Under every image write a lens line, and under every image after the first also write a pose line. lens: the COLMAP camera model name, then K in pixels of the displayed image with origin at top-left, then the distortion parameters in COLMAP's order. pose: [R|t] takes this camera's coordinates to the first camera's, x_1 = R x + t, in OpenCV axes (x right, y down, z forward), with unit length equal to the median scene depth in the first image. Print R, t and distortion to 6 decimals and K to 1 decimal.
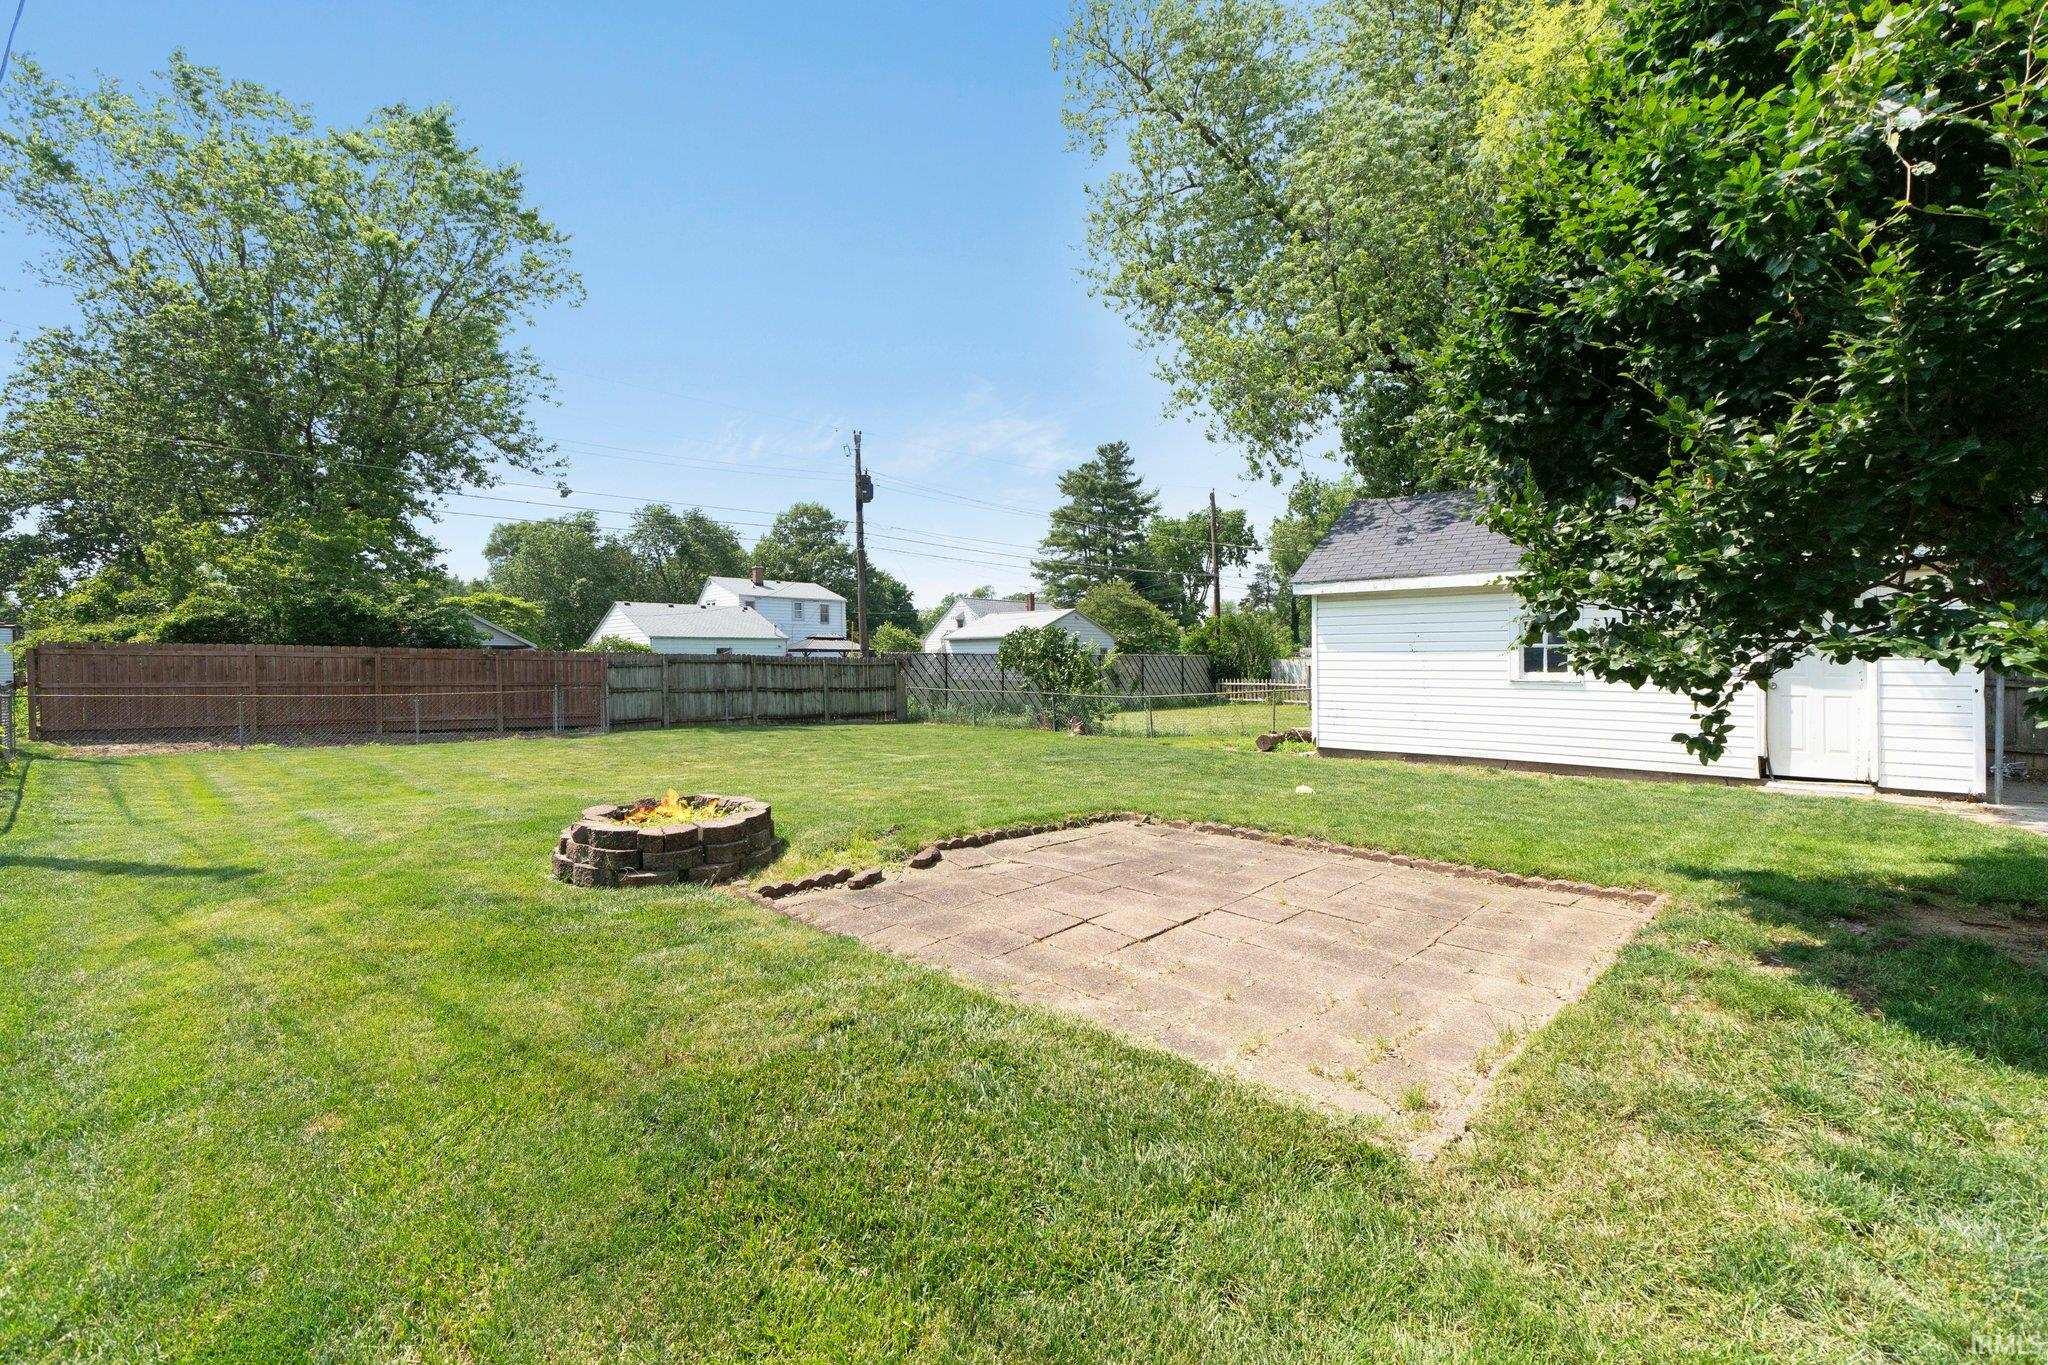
lens RADIAL K [[857.7, 0, 1033.4], [0, 857.7, 665.6], [0, 0, 1]] dist [-0.000457, -0.000059]
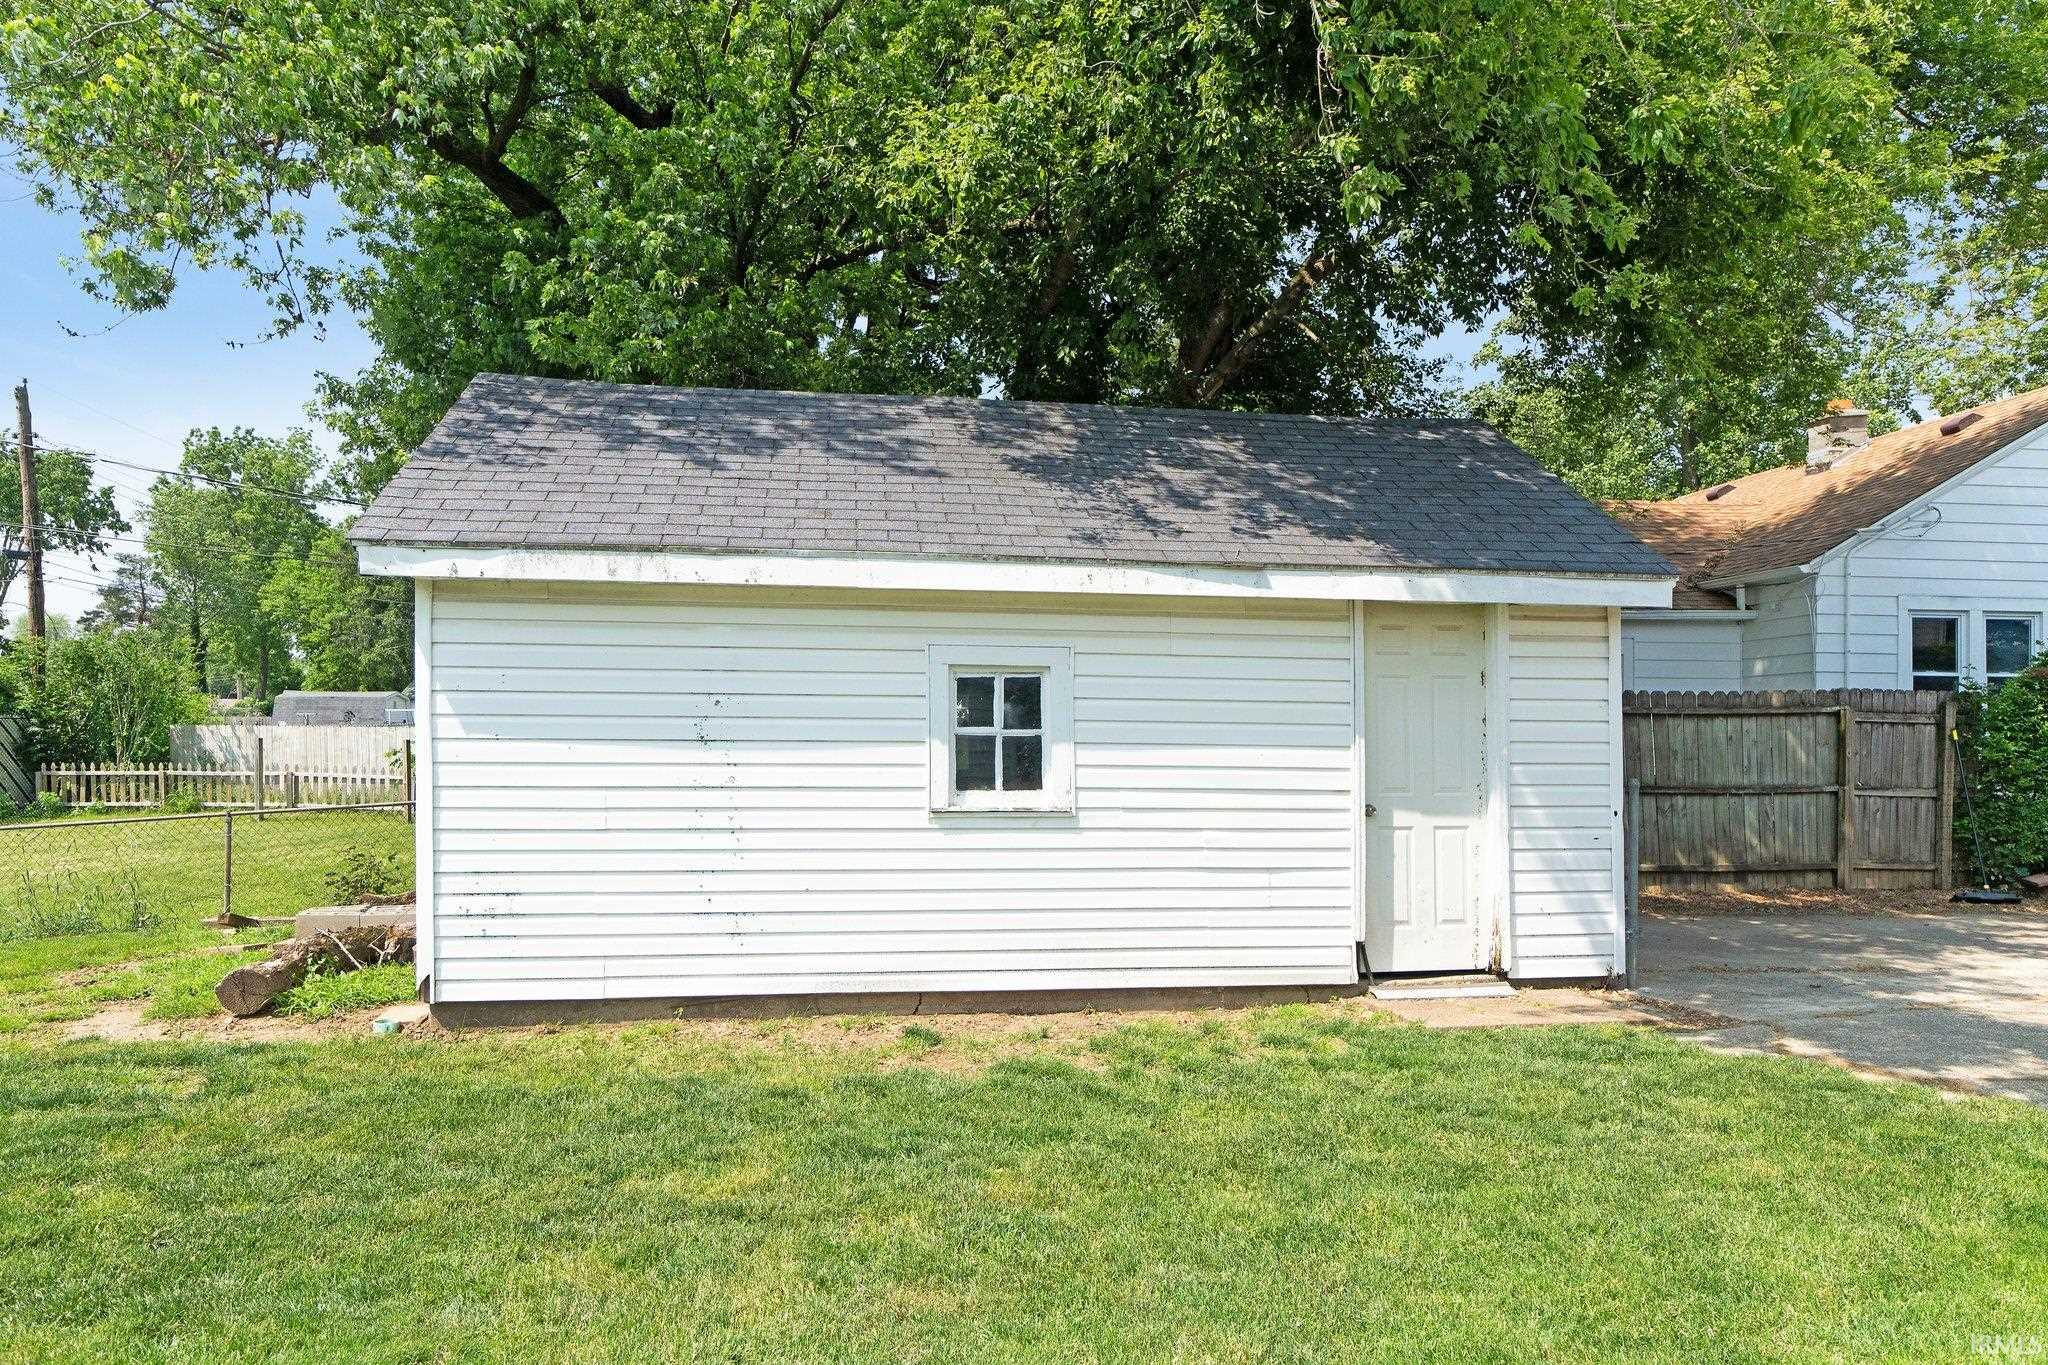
lens RADIAL K [[1139.7, 0, 1024.6], [0, 1139.7, 728.7], [0, 0, 1]] dist [0.001466, 0.000203]
pose [[0.598925, -0.003956, 0.800795, 0.030164], [0.000995, 0.999991, 0.004195, -0.006874], [-0.800804, -0.001716, 0.598923, 0.157931]]
